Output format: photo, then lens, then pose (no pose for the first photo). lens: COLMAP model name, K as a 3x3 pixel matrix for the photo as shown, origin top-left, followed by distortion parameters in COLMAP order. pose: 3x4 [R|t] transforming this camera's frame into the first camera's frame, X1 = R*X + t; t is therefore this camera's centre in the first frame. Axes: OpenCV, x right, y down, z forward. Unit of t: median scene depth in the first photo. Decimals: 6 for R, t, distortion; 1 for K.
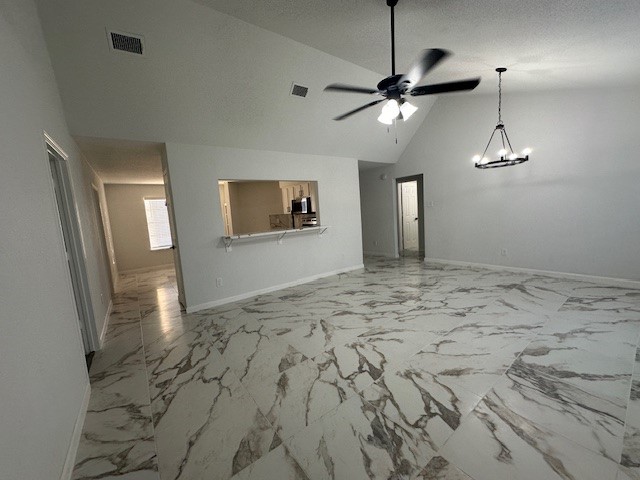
lens RADIAL K [[254.2, 0, 320.8], [0, 254.2, 239.5], [0, 0, 1]] dist [-0.002613, 0.000713]
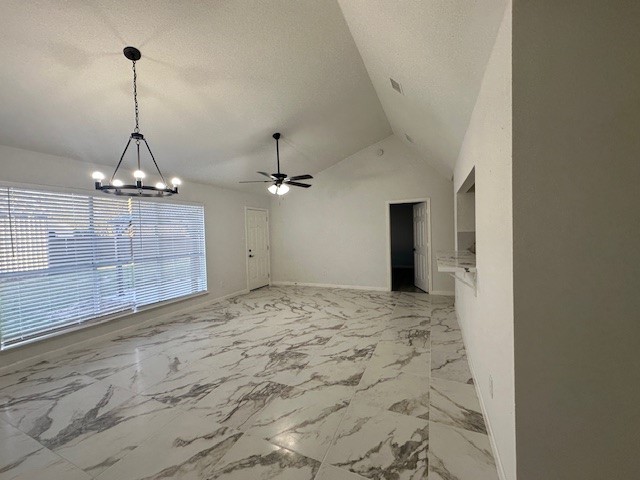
lens RADIAL K [[254.2, 0, 319.7], [0, 254.2, 239.5], [0, 0, 1]] dist [-0.002613, 0.000713]
pose [[-0.867148, 0.111463, -0.485418, 0.872876], [0.035550, 0.986001, 0.162903, -0.371303], [0.496780, 0.124005, -0.858972, 2.481951]]
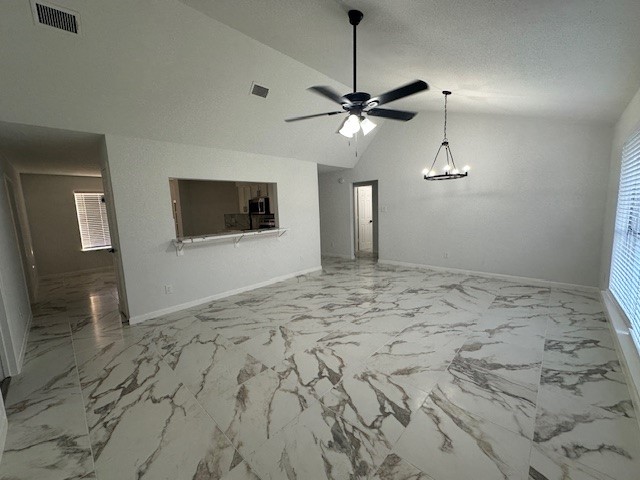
lens RADIAL K [[254.2, 0, 320.8], [0, 254.2, 239.8], [0, 0, 1]] dist [-0.002613, 0.000713]
pose [[0.985549, 0.010154, 0.169088, -0.017911], [-0.011614, 0.999903, 0.007646, -0.037744], [-0.168994, -0.009500, 0.985571, -0.008199]]
